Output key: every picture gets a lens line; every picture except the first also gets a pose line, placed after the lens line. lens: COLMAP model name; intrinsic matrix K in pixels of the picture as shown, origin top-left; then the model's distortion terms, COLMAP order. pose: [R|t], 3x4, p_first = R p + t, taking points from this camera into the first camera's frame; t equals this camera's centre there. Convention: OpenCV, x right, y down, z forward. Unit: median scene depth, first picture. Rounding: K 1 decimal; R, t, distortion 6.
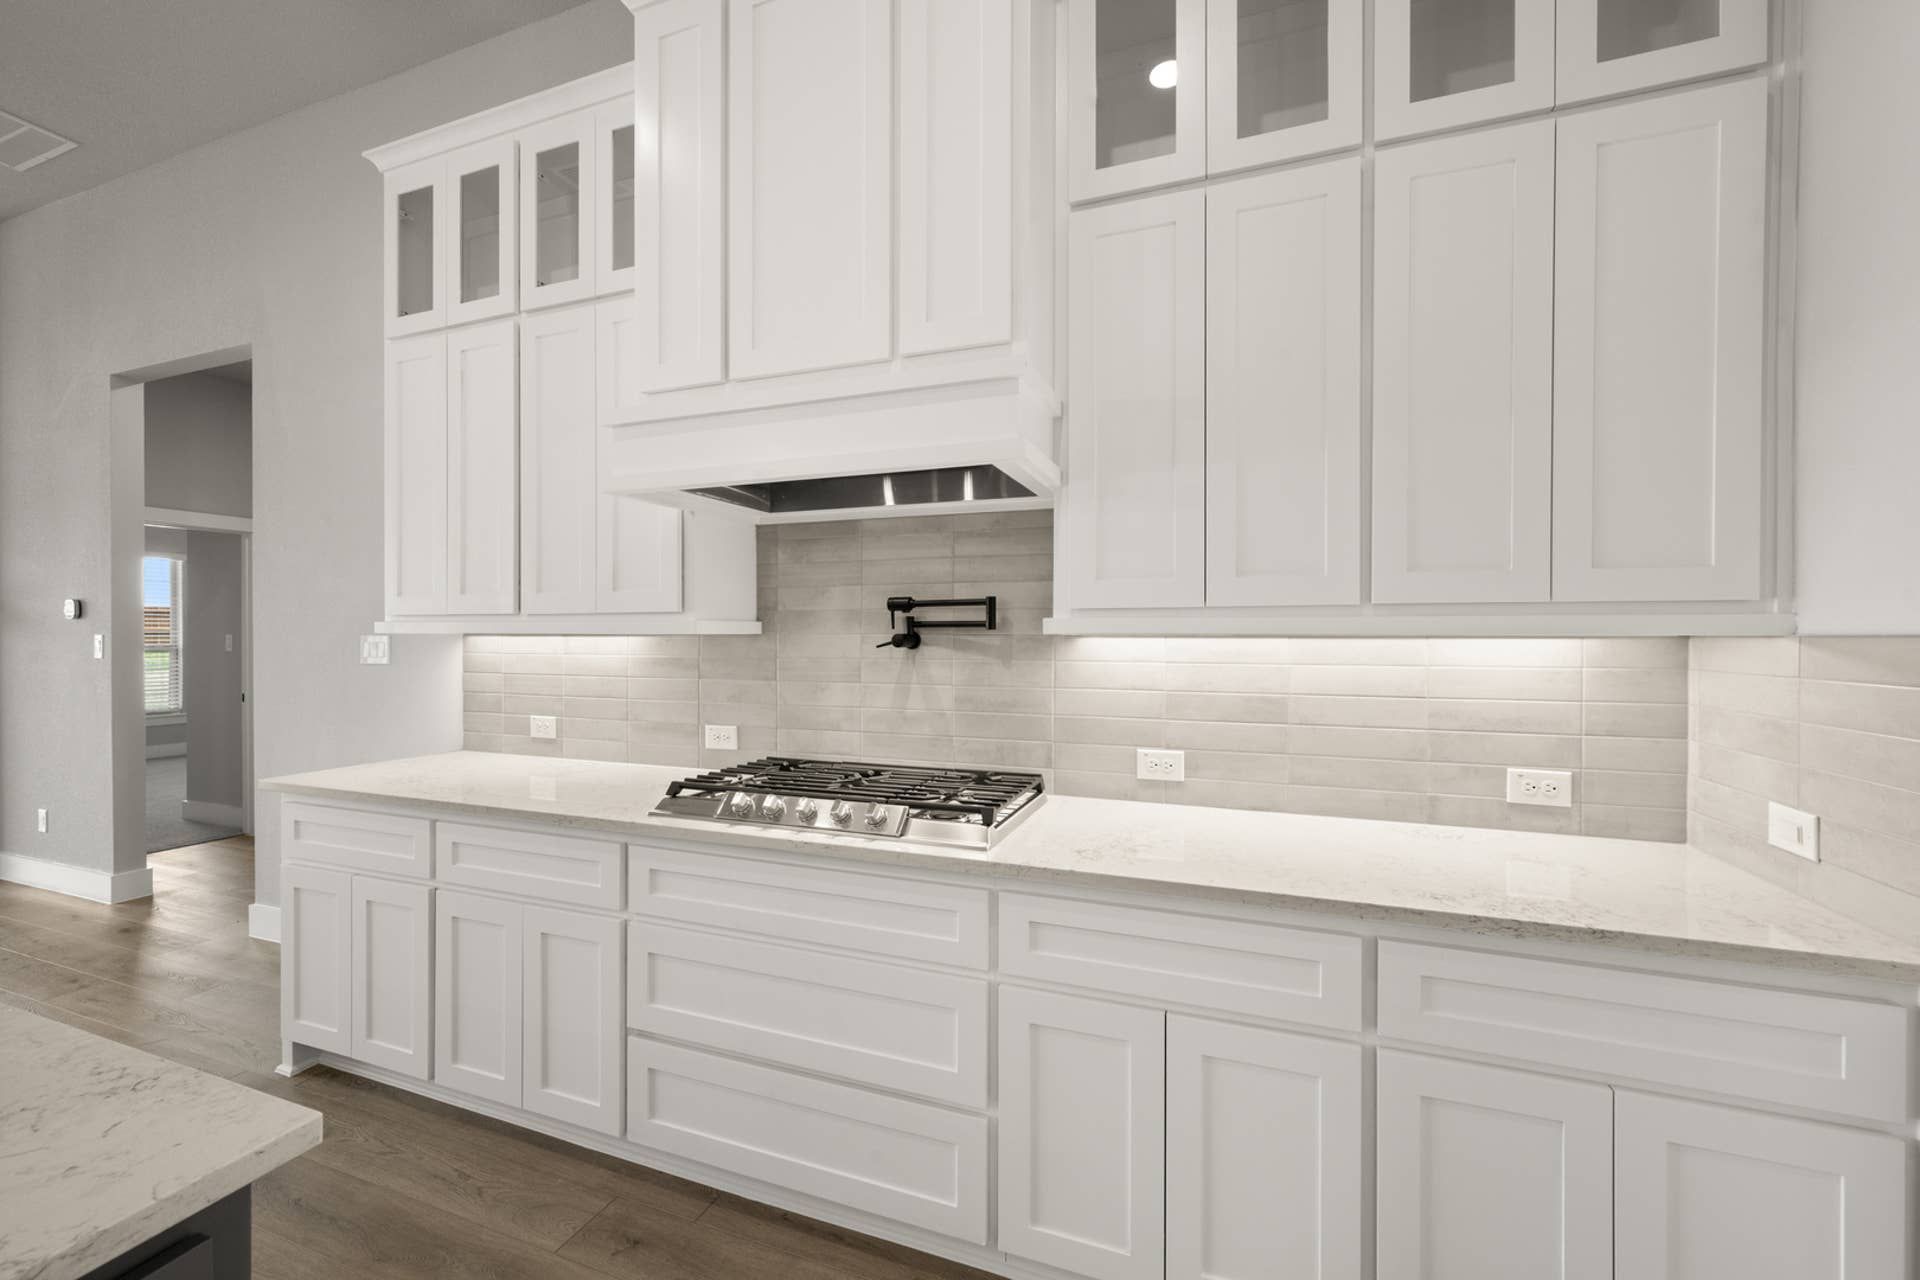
lens RADIAL K [[751.7, 0, 947.6], [0, 751.7, 640.4], [0, 0, 1]] dist [-0.000140, 0.000607]
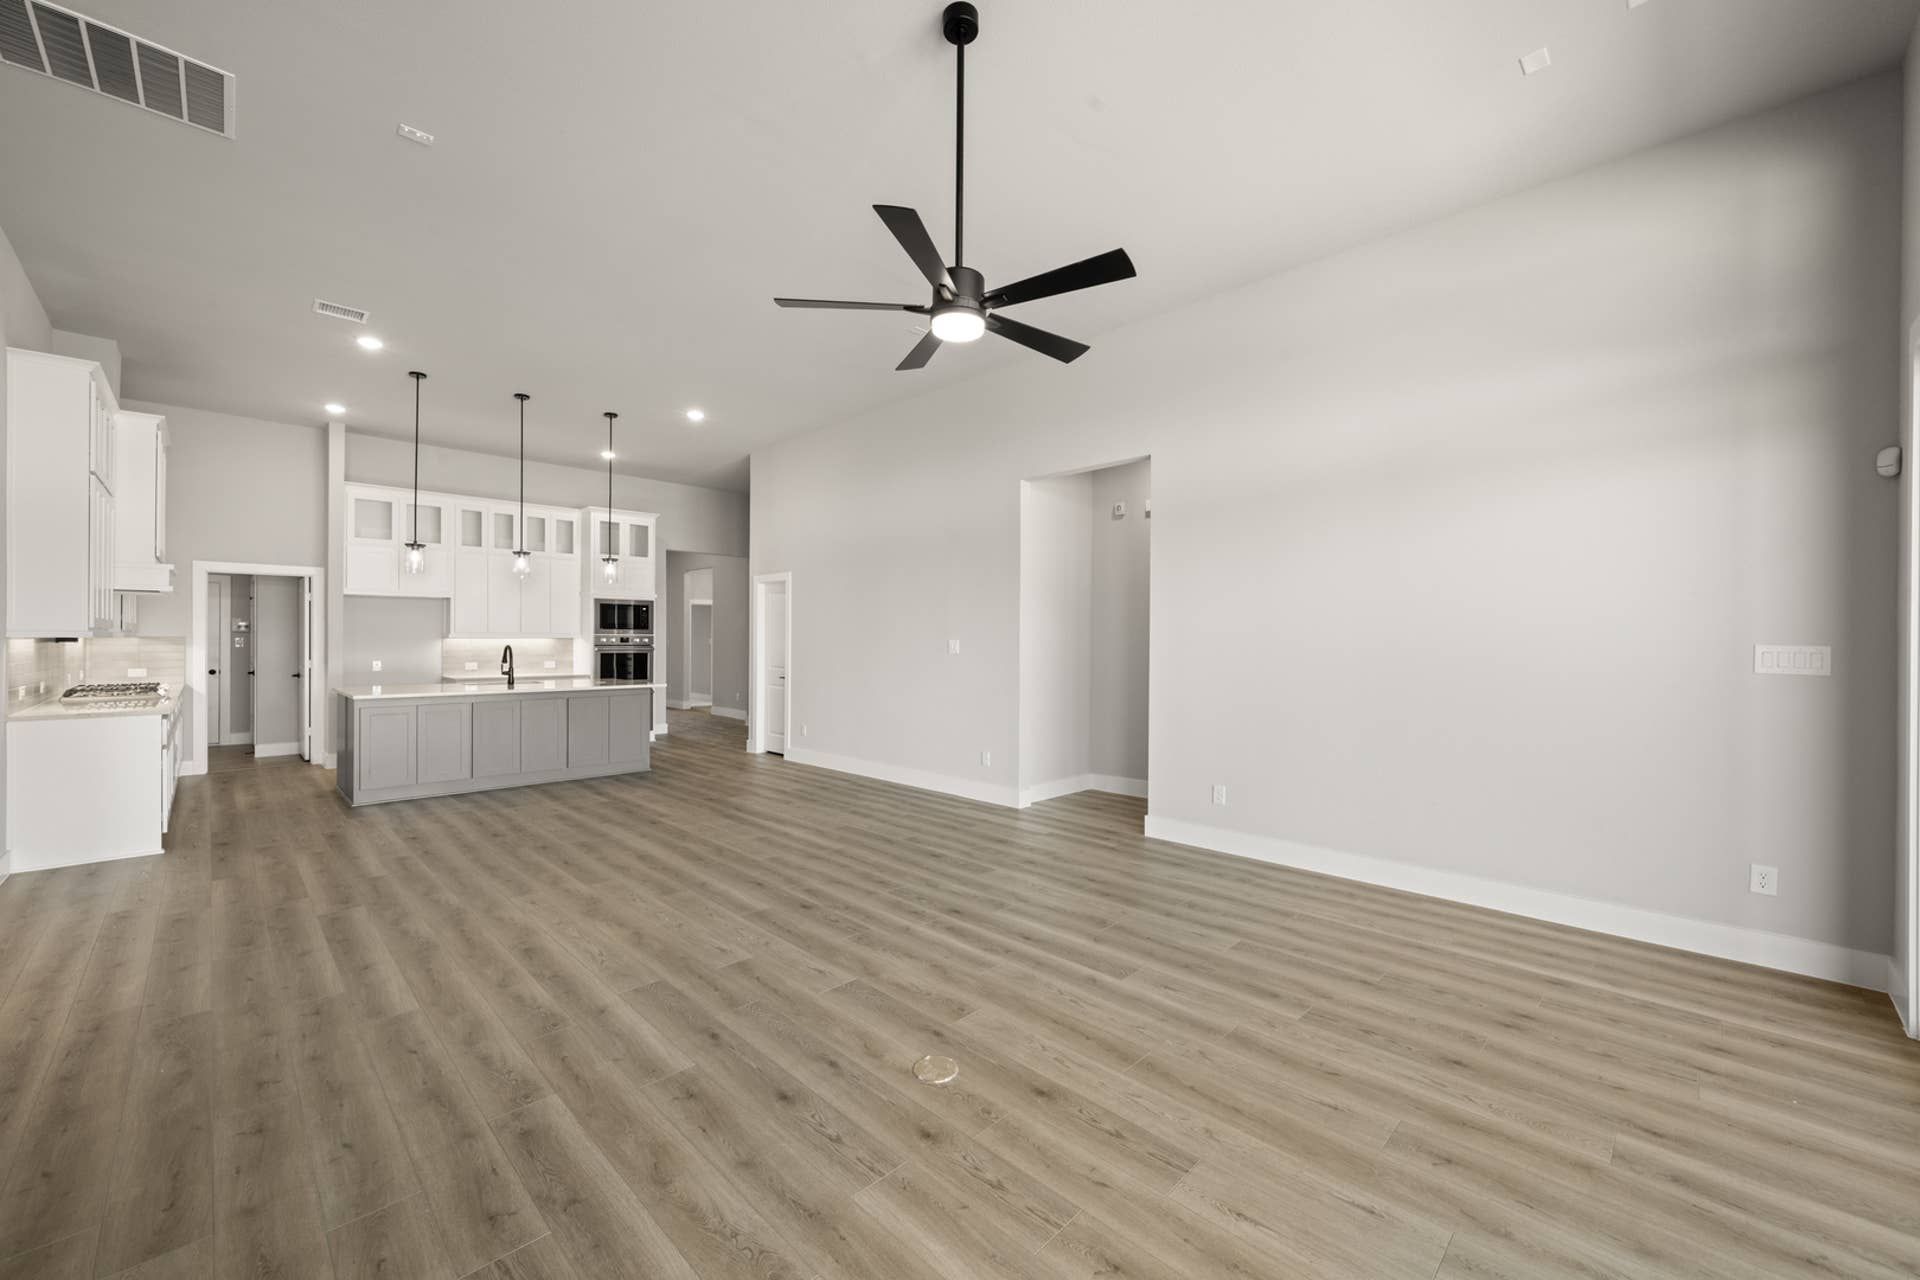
lens RADIAL K [[751.7, 0, 965.6], [0, 751.7, 633.3], [0, 0, 1]] dist [-0.000140, 0.000607]
pose [[-0.908544, -0.002616, 0.417780, -3.964674], [-0.001407, 0.999994, 0.003202, -0.036128], [-0.417786, 0.002322, -0.908543, 2.070676]]
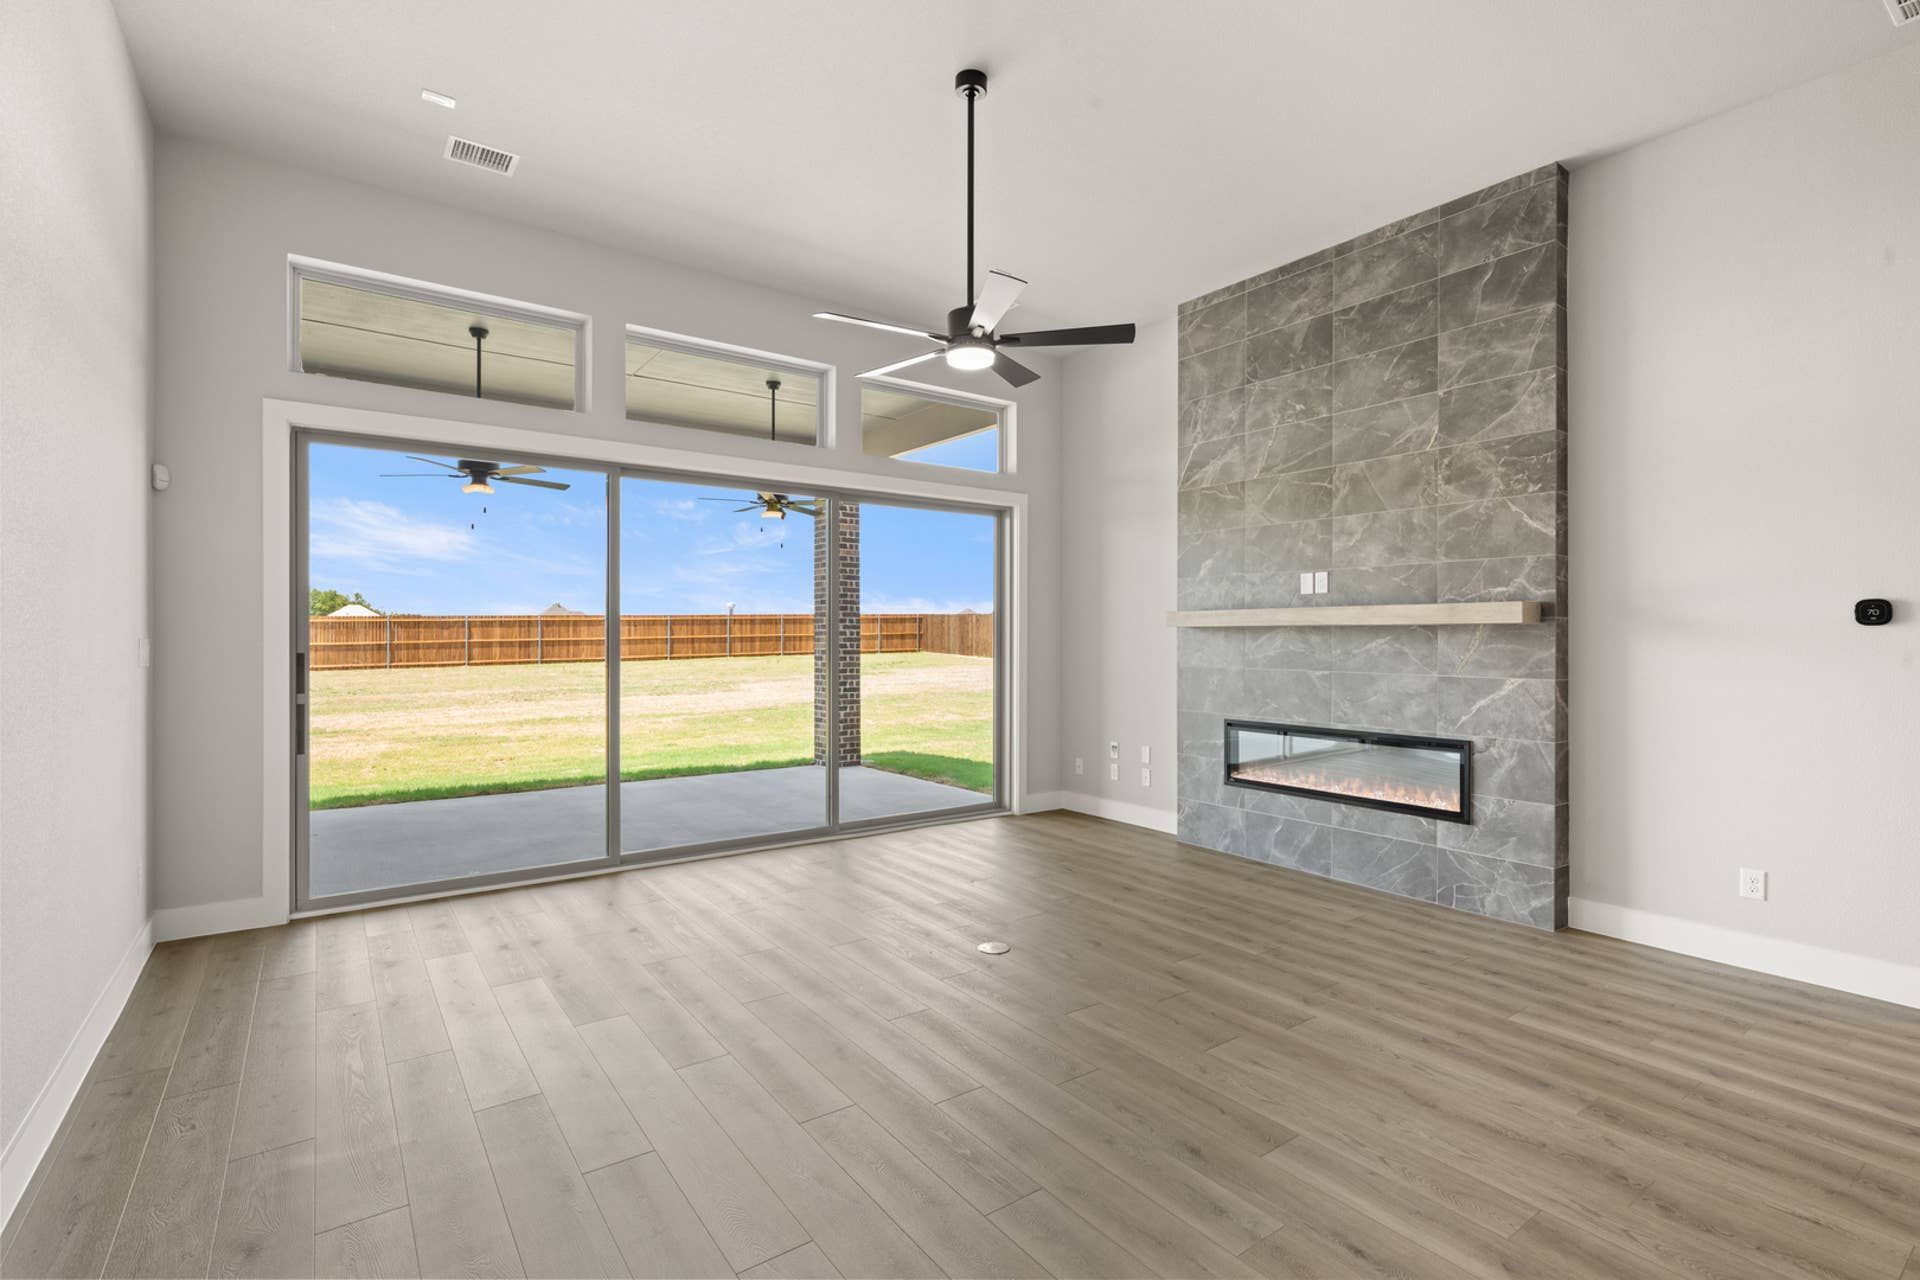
lens RADIAL K [[884.4, 0, 961.7], [0, 884.4, 639.9], [0, 0, 1]] dist [-0.002245, -0.000159]
pose [[0.829107, 0.000910, -0.559089, -2.544695], [-0.005997, 0.999956, -0.007265, -0.008946], [0.559058, 0.009376, 0.829075, -0.395931]]
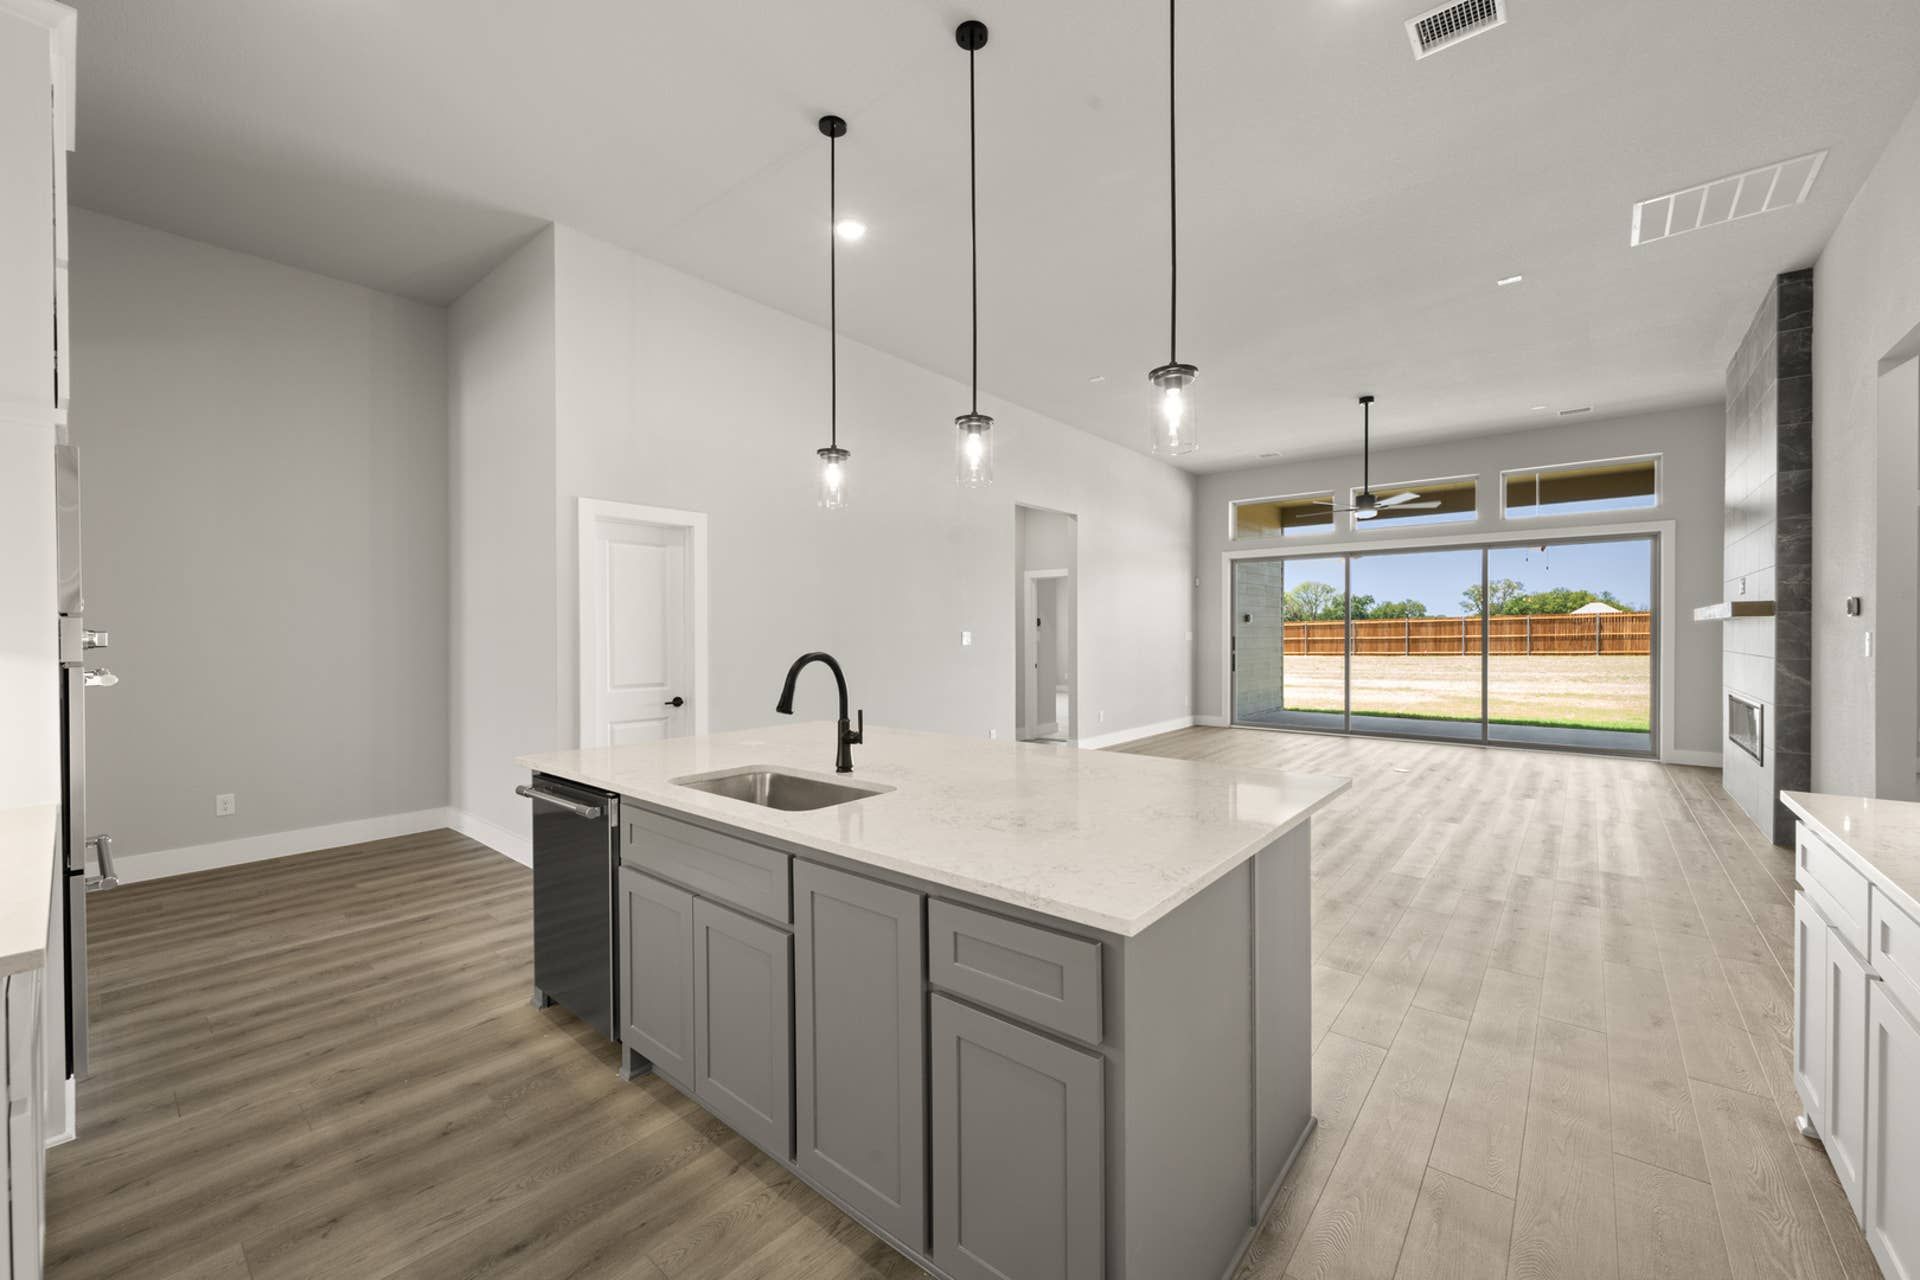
lens RADIAL K [[751.7, 0, 965.2], [0, 751.7, 640.4], [0, 0, 1]] dist [-0.000140, 0.000607]
pose [[-0.330749, 0.008137, -0.943684, 0.336644], [-0.008422, 0.999898, 0.011574, -0.001178], [0.943681, 0.011776, -0.330646, 0.381708]]
